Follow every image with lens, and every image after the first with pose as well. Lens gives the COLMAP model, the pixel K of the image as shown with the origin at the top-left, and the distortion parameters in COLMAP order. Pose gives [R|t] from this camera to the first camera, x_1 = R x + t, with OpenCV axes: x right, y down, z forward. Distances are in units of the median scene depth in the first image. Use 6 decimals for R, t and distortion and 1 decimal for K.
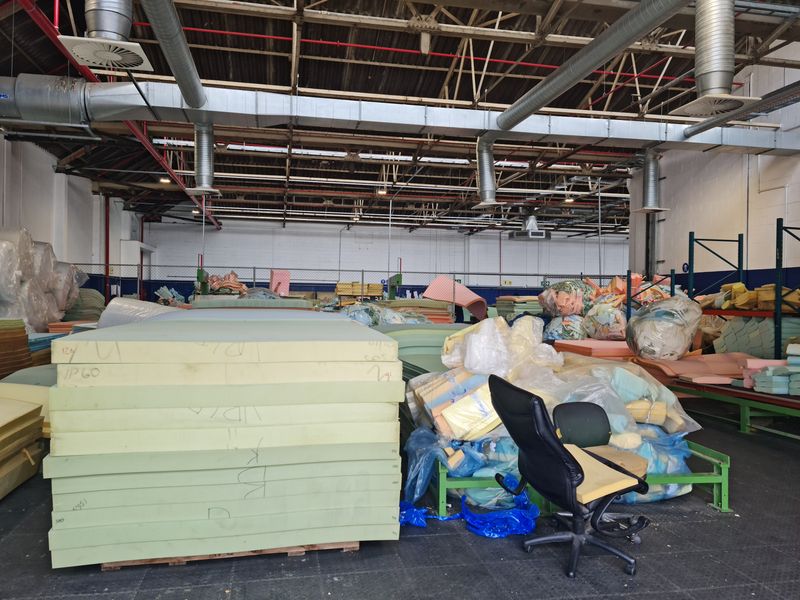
lens RADIAL K [[635.2, 0, 397.7], [0, 635.2, 296.6], [0, 0, 1]] dist [0.095636, -0.098097]
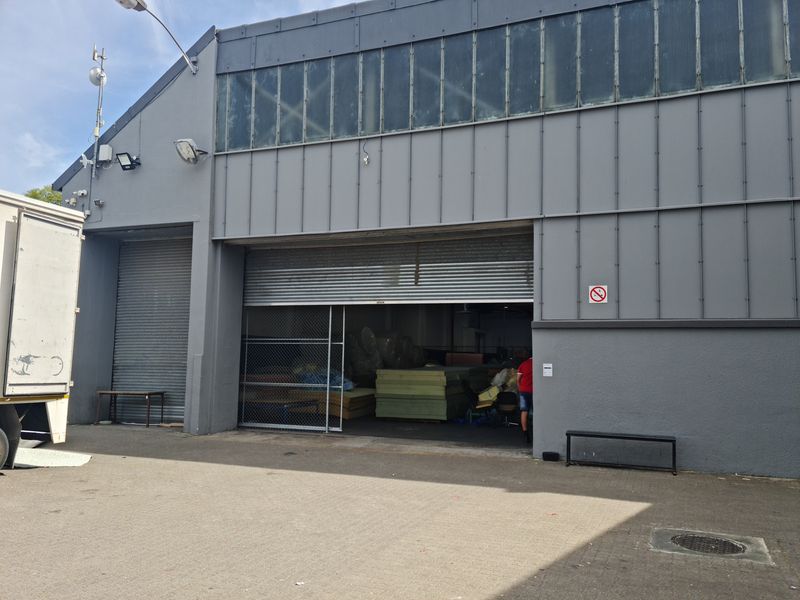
lens RADIAL K [[635.2, 0, 398.8], [0, 635.2, 302.0], [0, 0, 1]] dist [0.095636, -0.098097]
pose [[0.838106, -0.053636, -0.542864, 0.591420], [-0.002175, 0.994818, -0.101648, 0.012177], [0.545503, 0.086372, 0.833646, -0.781135]]
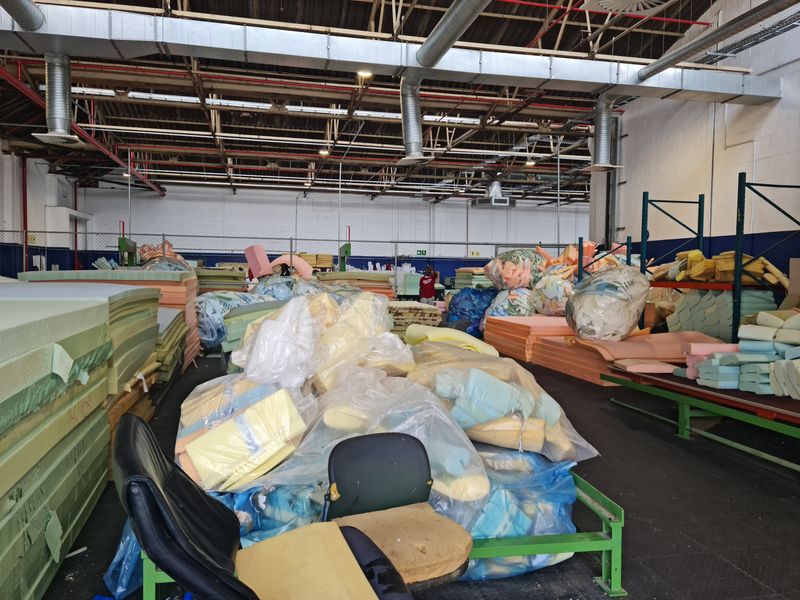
lens RADIAL K [[635.2, 0, 403.3], [0, 635.2, 301.5], [0, 0, 1]] dist [0.095636, -0.098097]
pose [[0.999456, -0.003646, 0.032775, 0.096533], [0.001966, 0.998688, 0.051163, 0.001824], [-0.032919, -0.051071, 0.998152, 0.133263]]
